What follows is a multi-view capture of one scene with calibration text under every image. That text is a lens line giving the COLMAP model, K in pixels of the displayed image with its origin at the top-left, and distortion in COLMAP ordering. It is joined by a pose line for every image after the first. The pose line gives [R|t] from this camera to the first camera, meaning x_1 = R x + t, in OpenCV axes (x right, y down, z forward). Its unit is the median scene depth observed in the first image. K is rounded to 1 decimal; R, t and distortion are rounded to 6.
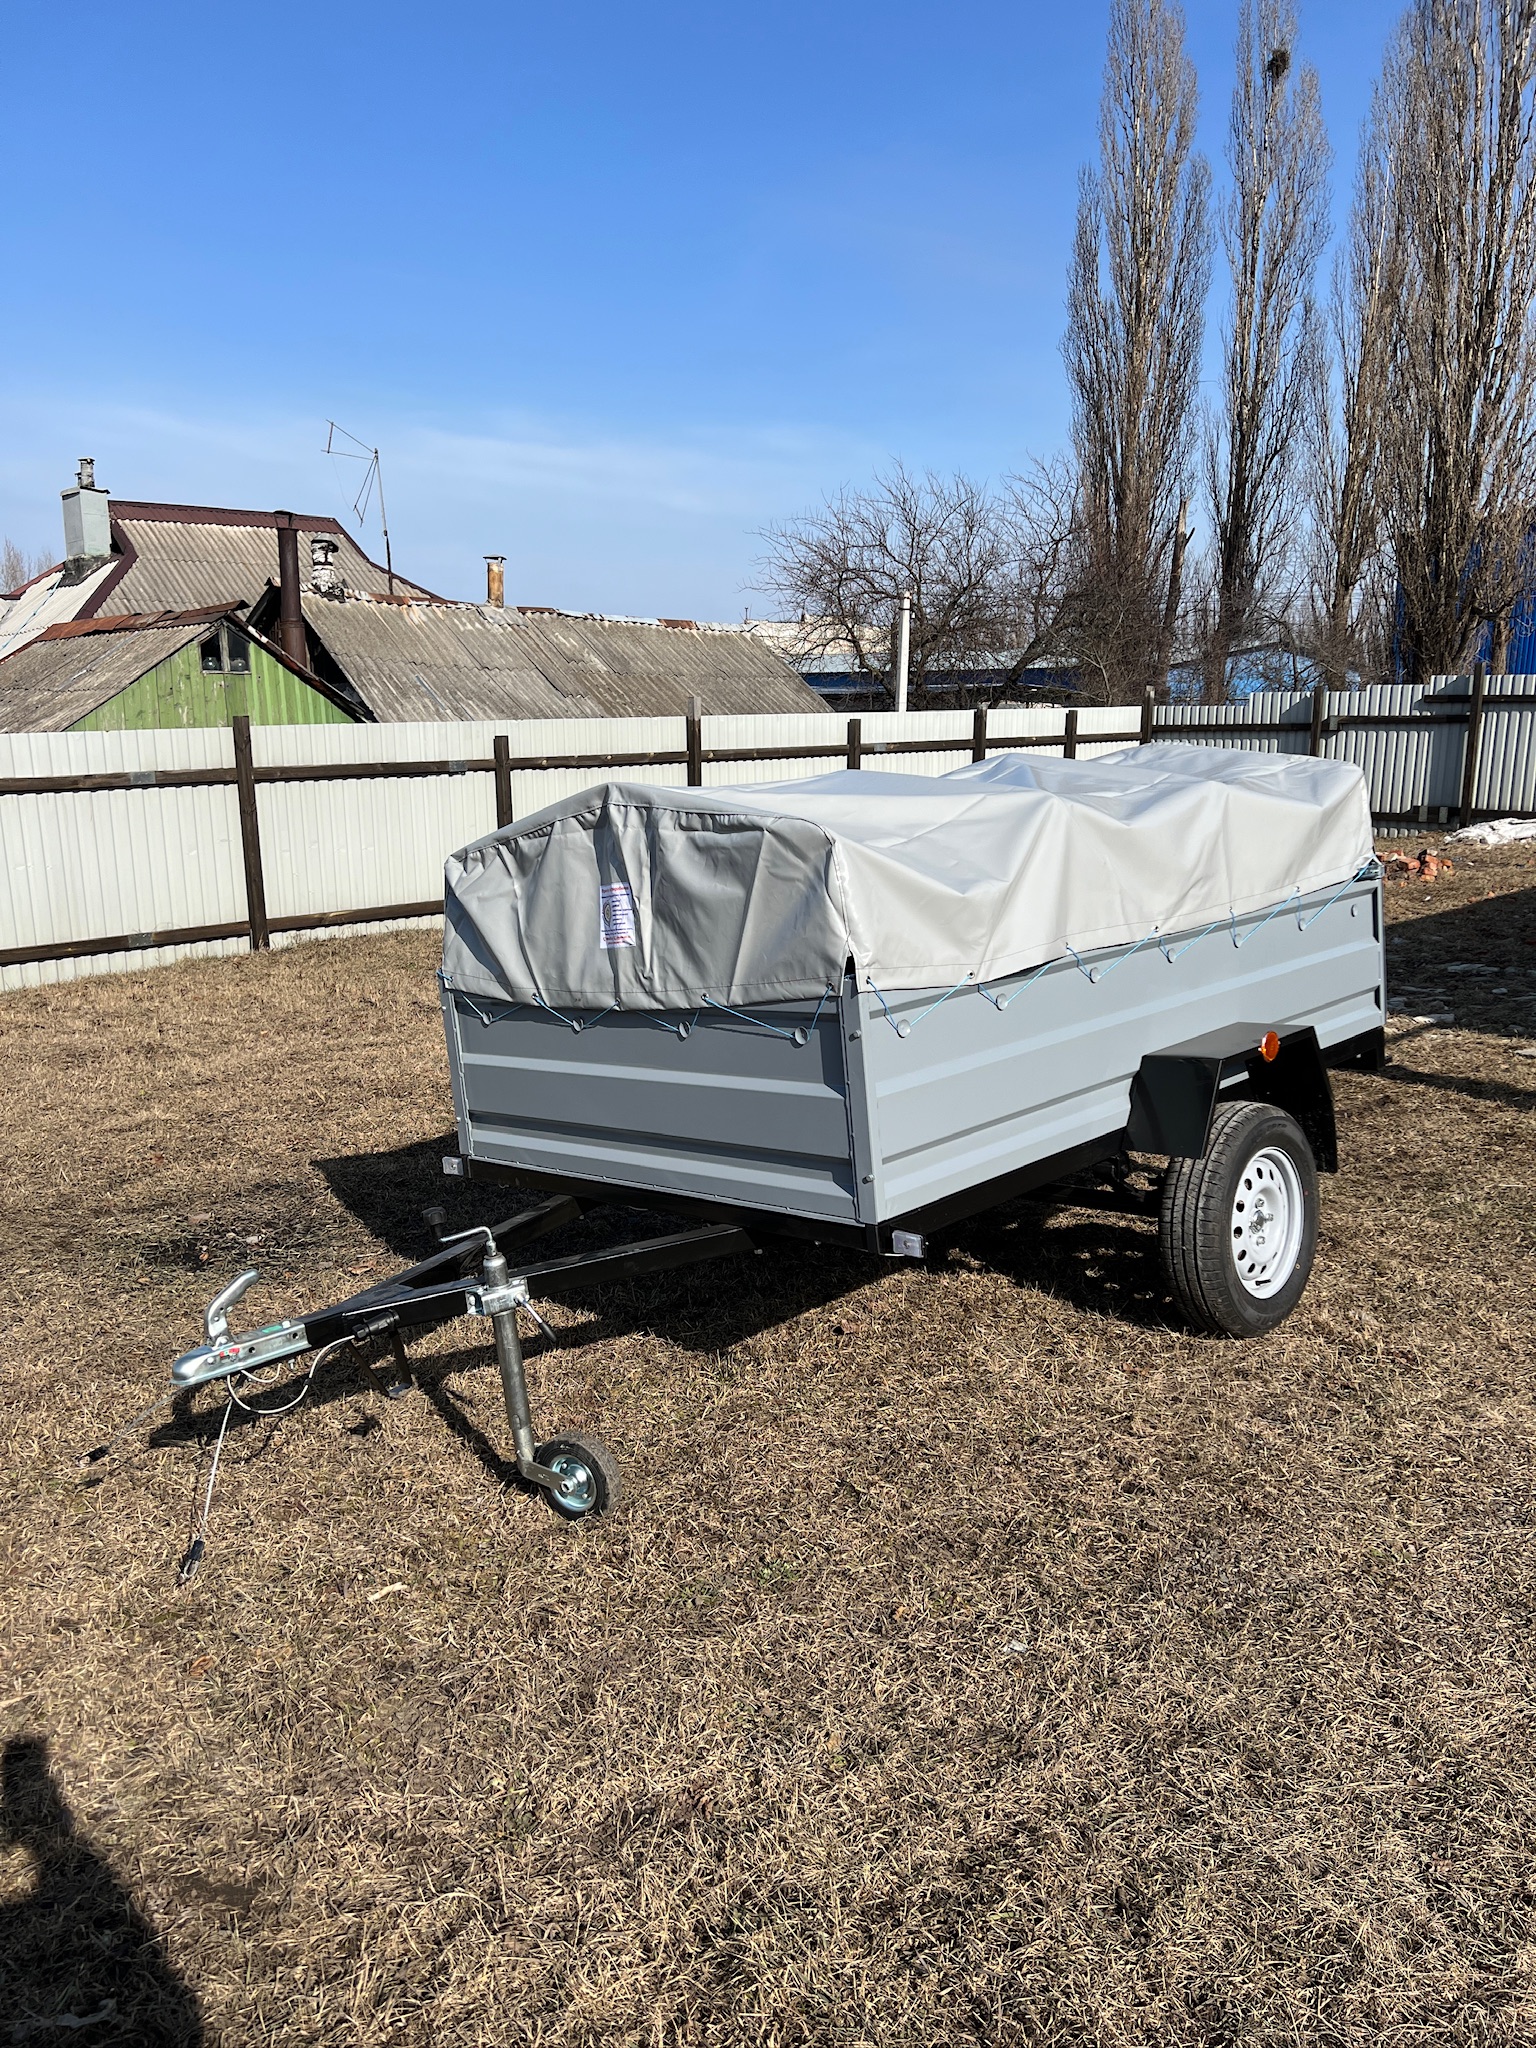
lens RADIAL K [[1552.9, 0, 768.0], [0, 1552.9, 1024.0], [0, 0, 1]] dist [0.042074, -0.041868]
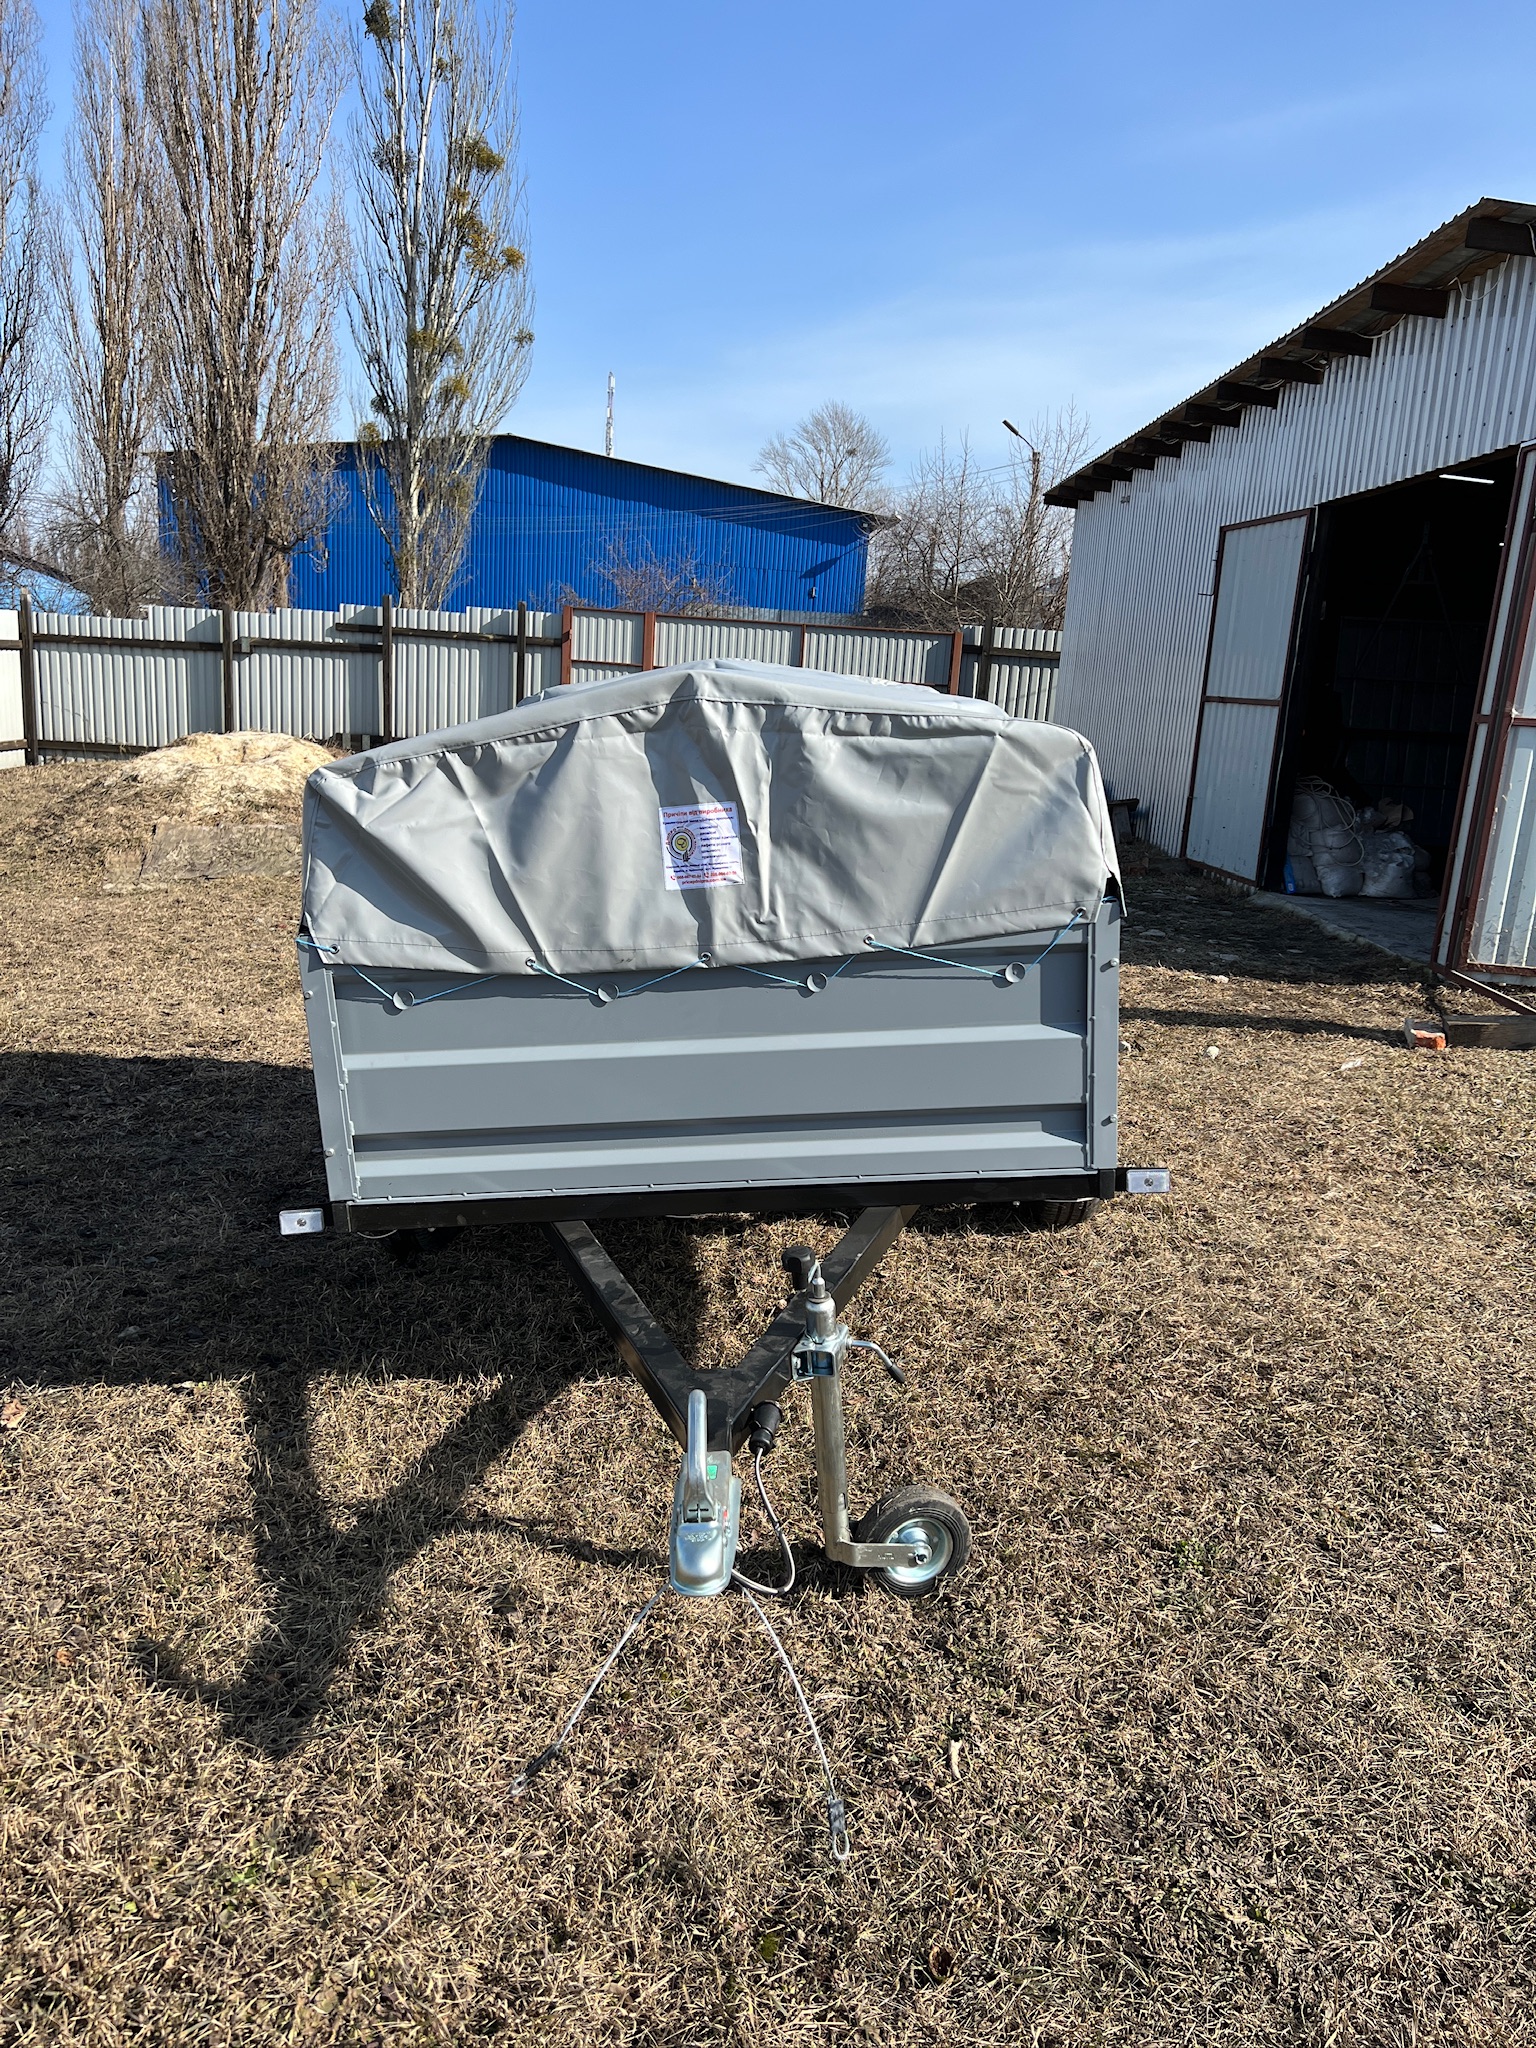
lens RADIAL K [[1549.2, 0, 776.1], [0, 1549.2, 1031.7], [0, 0, 1]] dist [0.068949, -0.084264]
pose [[0.710634, -0.115728, 0.693978, -0.608836], [0.081431, 0.993279, 0.082254, -0.037687], [-0.698833, -0.001941, 0.715282, 0.414609]]
